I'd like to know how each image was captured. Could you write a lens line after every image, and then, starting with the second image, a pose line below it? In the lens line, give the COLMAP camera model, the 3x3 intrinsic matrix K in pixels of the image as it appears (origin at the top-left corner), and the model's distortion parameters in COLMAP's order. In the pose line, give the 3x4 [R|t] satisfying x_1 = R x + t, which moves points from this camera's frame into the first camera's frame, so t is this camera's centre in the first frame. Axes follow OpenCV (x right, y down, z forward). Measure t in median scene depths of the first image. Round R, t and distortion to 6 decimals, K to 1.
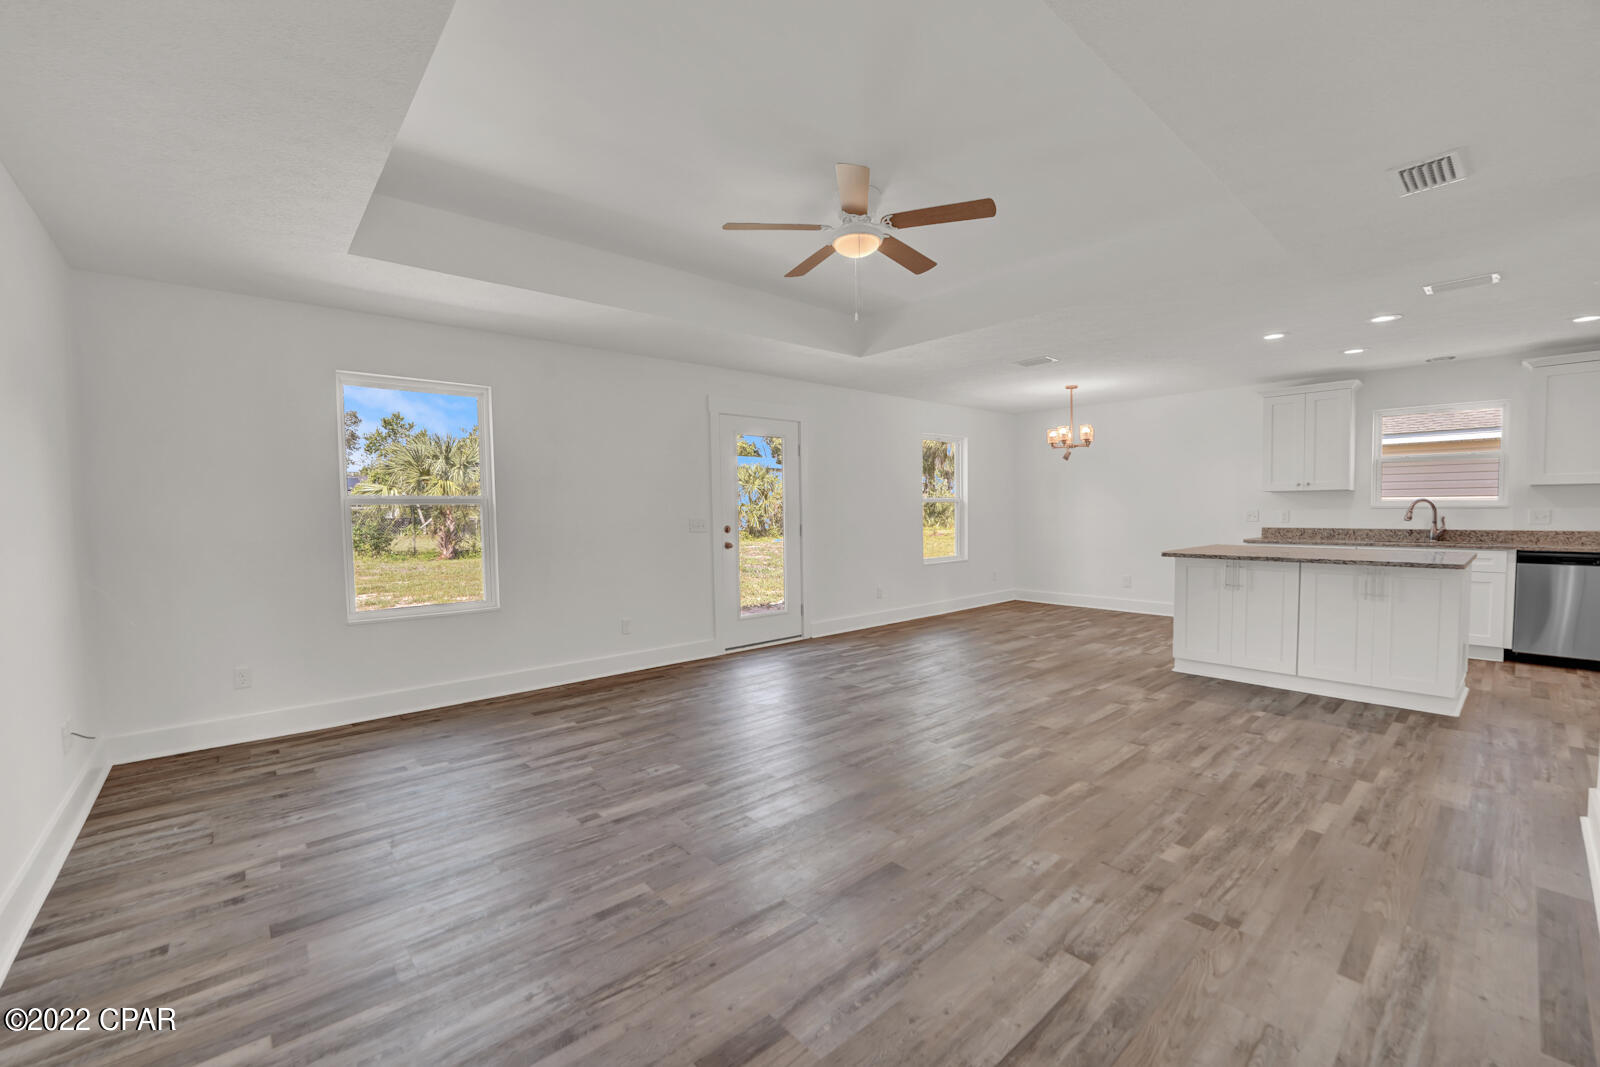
lens RADIAL K [[627.5, 0, 800.0], [0, 627.5, 533.5], [0, 0, 1]] dist [-0.018418, 0.000144]
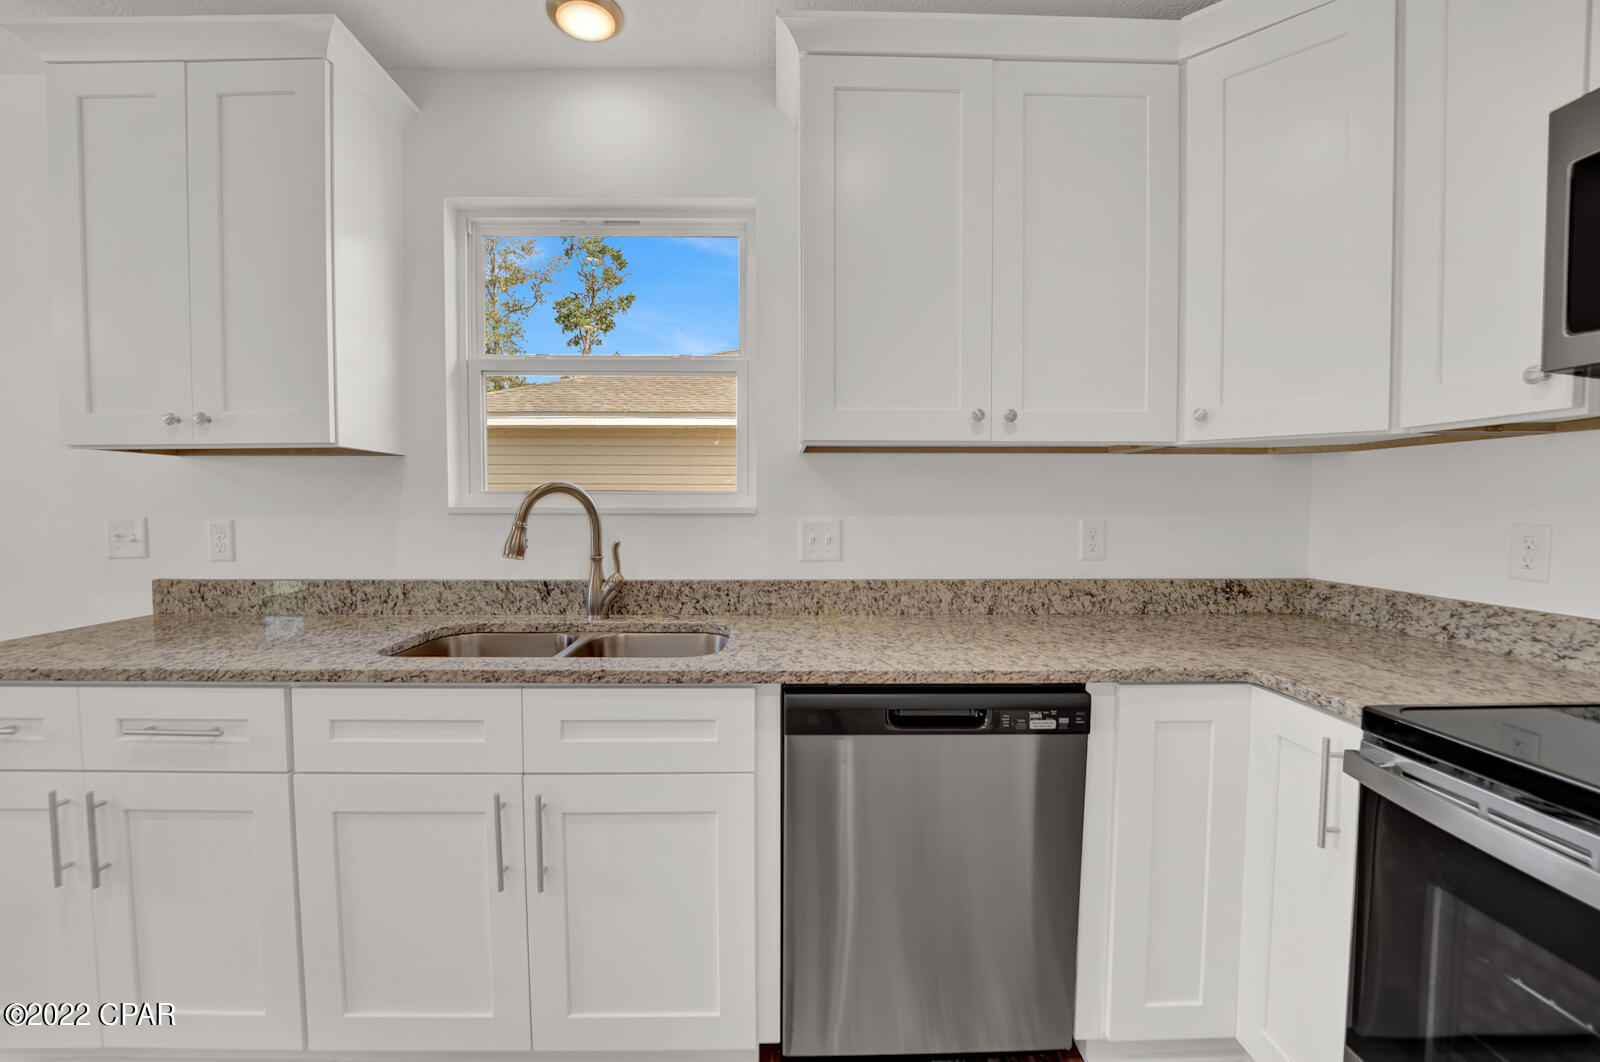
lens RADIAL K [[706.3, 0, 775.6], [0, 706.3, 538.4], [0, 0, 1]] dist [-0.032198, 0.000055]
pose [[0.648995, -0.022972, 0.760446, 1.316526], [0.019350, 0.999719, 0.013685, -0.050924], [-0.760547, 0.005833, 0.649257, 1.124634]]
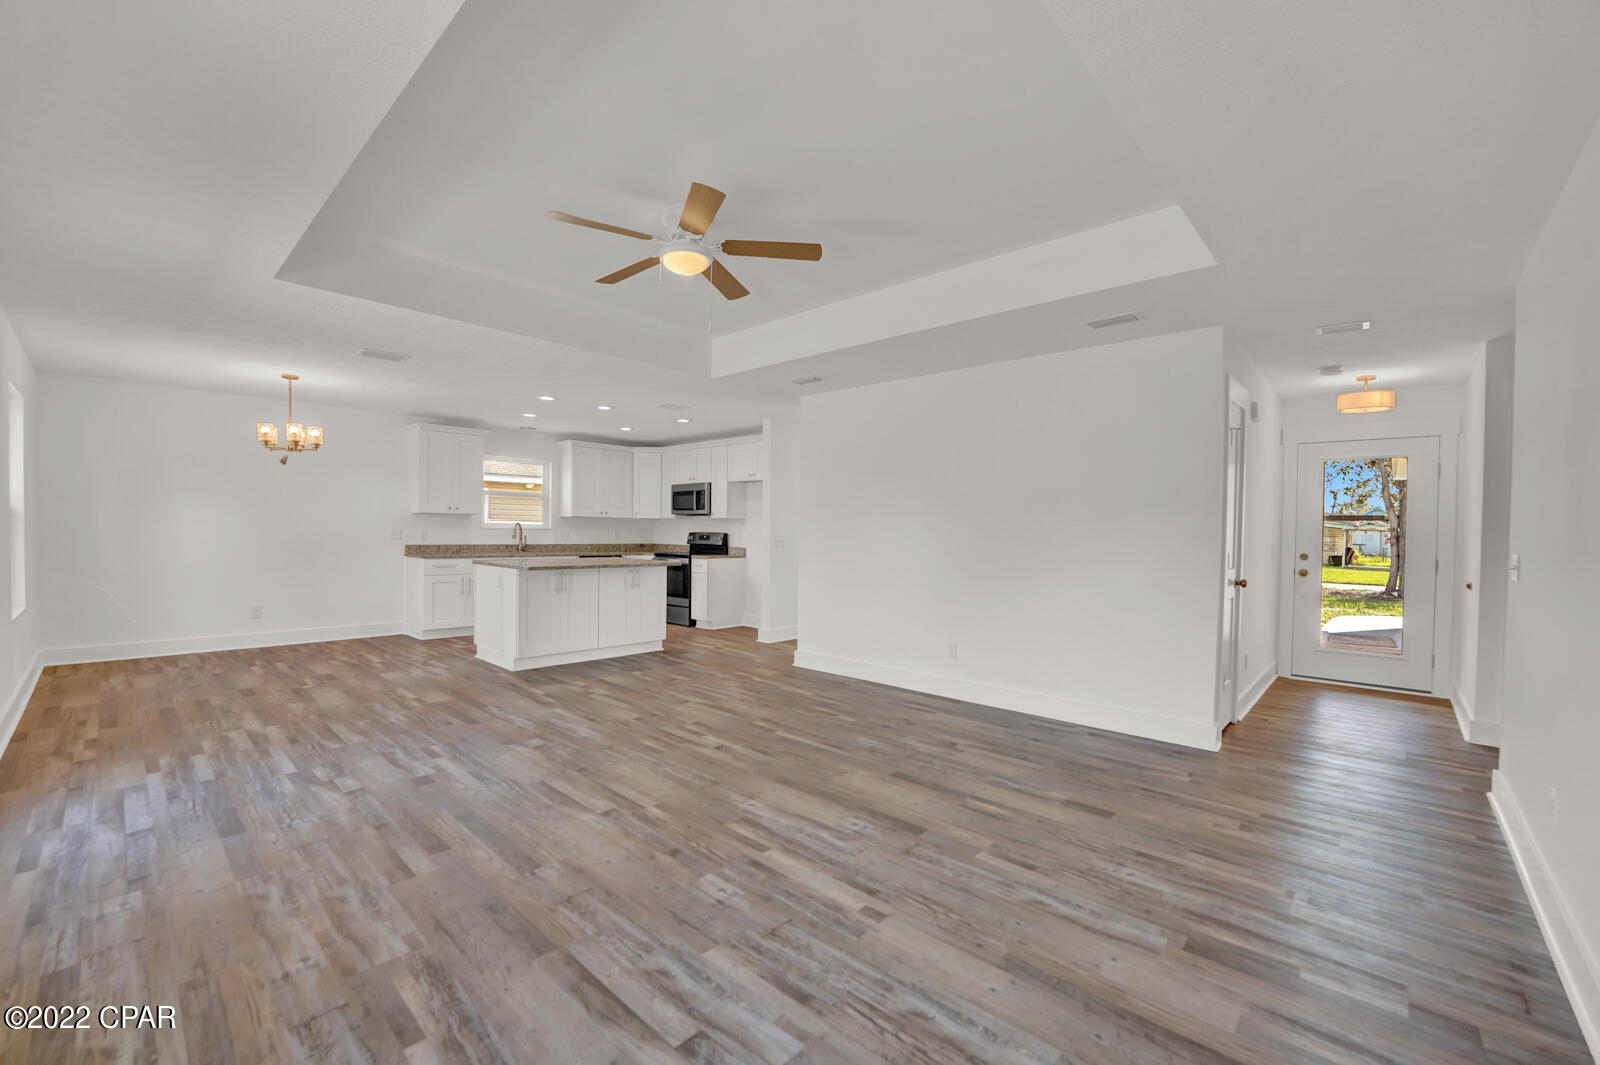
lens RADIAL K [[644.4, 0, 769.1], [0, 644.4, 540.4], [0, 0, 1]] dist [-0.027502, 0.000187]
pose [[-0.047750, -0.003564, 0.998853, -0.780985], [0.023842, 0.999705, 0.004707, -0.013845], [-0.998575, 0.024040, -0.047651, 0.799014]]
